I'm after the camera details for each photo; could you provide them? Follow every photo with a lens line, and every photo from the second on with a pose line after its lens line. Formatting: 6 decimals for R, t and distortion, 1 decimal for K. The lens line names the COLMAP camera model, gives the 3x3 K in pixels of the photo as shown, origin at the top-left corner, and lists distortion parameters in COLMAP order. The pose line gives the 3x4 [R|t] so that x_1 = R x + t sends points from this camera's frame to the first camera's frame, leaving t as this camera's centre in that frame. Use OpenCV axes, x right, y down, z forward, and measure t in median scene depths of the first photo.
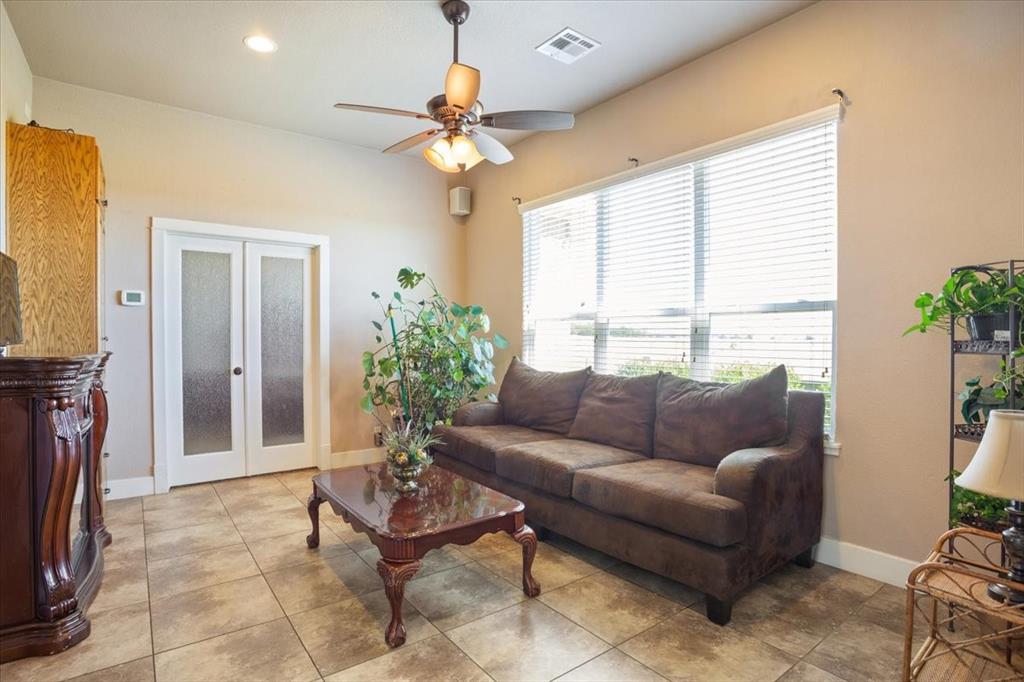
lens RADIAL K [[517.0, 0, 514.0], [0, 517.0, 342.7], [0, 0, 1]] dist [-0.001013, 0.003571]
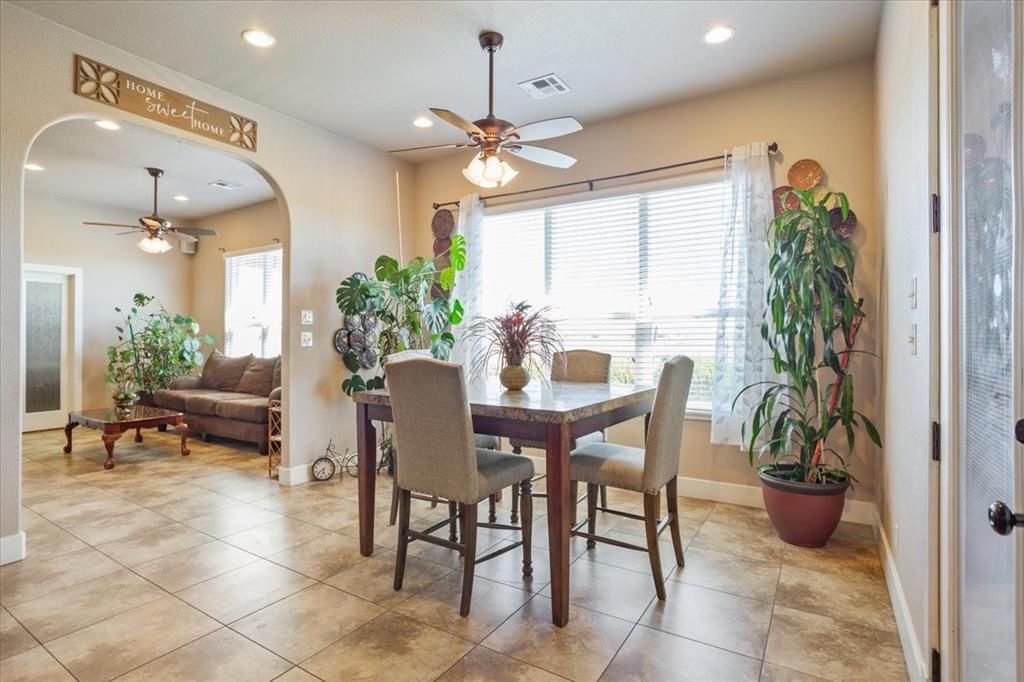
lens RADIAL K [[517.0, 0, 470.4], [0, 517.0, 332.6], [0, 0, 1]] dist [-0.001013, 0.003571]
pose [[0.957836, 0.001262, 0.287312, 0.297572], [0.003733, 0.999851, -0.016838, 0.006148], [-0.287291, 0.017200, 0.957689, -0.778171]]
